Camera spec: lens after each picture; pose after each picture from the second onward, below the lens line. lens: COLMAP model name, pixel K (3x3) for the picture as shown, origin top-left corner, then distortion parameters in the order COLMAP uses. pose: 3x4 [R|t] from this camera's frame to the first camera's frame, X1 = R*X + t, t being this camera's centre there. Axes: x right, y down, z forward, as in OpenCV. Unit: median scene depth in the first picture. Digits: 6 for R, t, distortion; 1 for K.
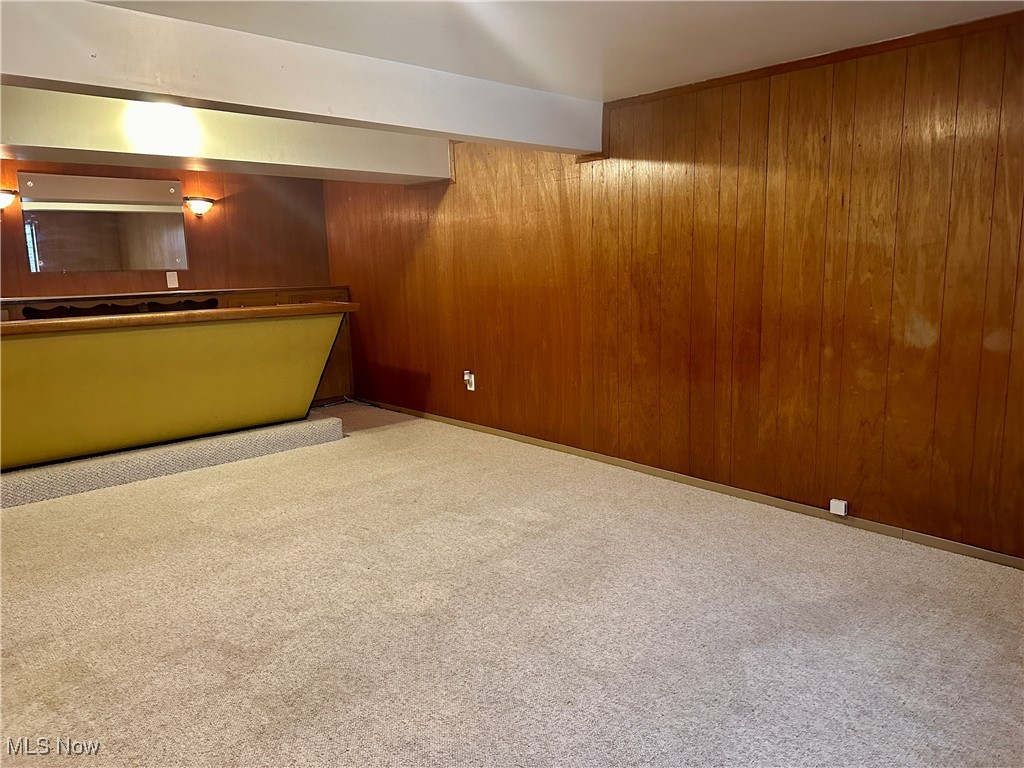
lens RADIAL K [[710.5, 0, 516.1], [0, 710.5, 380.9], [0, 0, 1]] dist [0.024859, -0.030019]
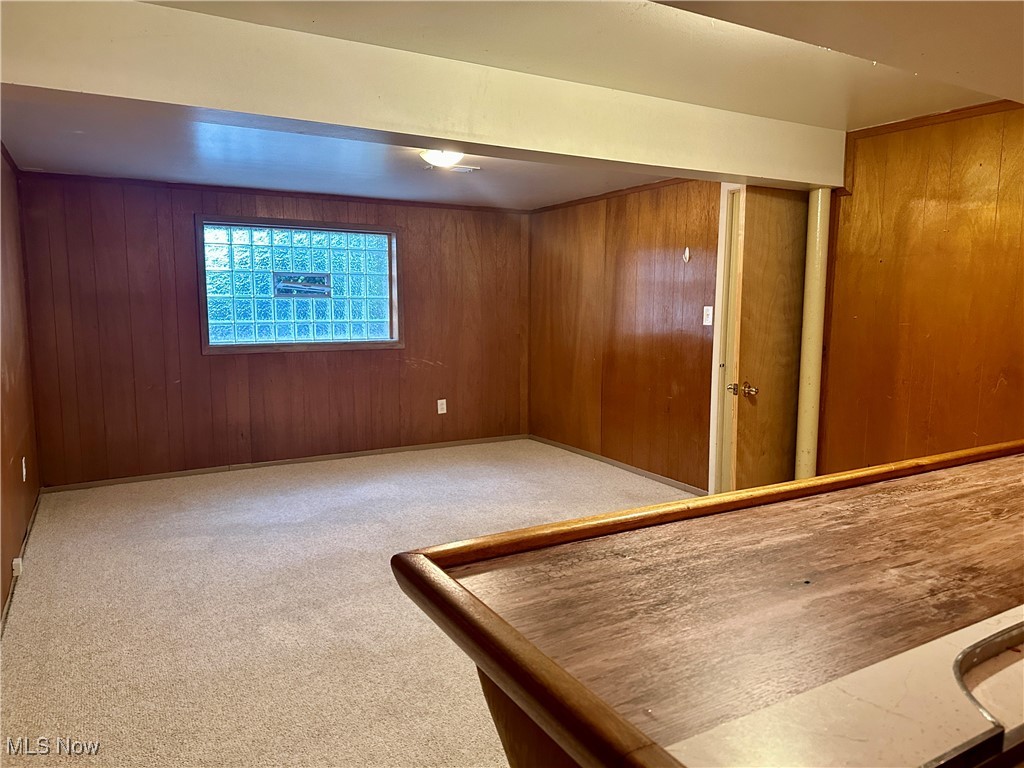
lens RADIAL K [[702.1, 0, 512.0], [0, 702.1, 384.0], [0, 0, 1]] dist [0.027417, -0.060807]
pose [[-0.974332, -0.007642, 0.224987, -0.559309], [0.056162, 0.959571, 0.275807, -0.385479], [-0.217999, 0.281363, -0.934511, 2.222747]]
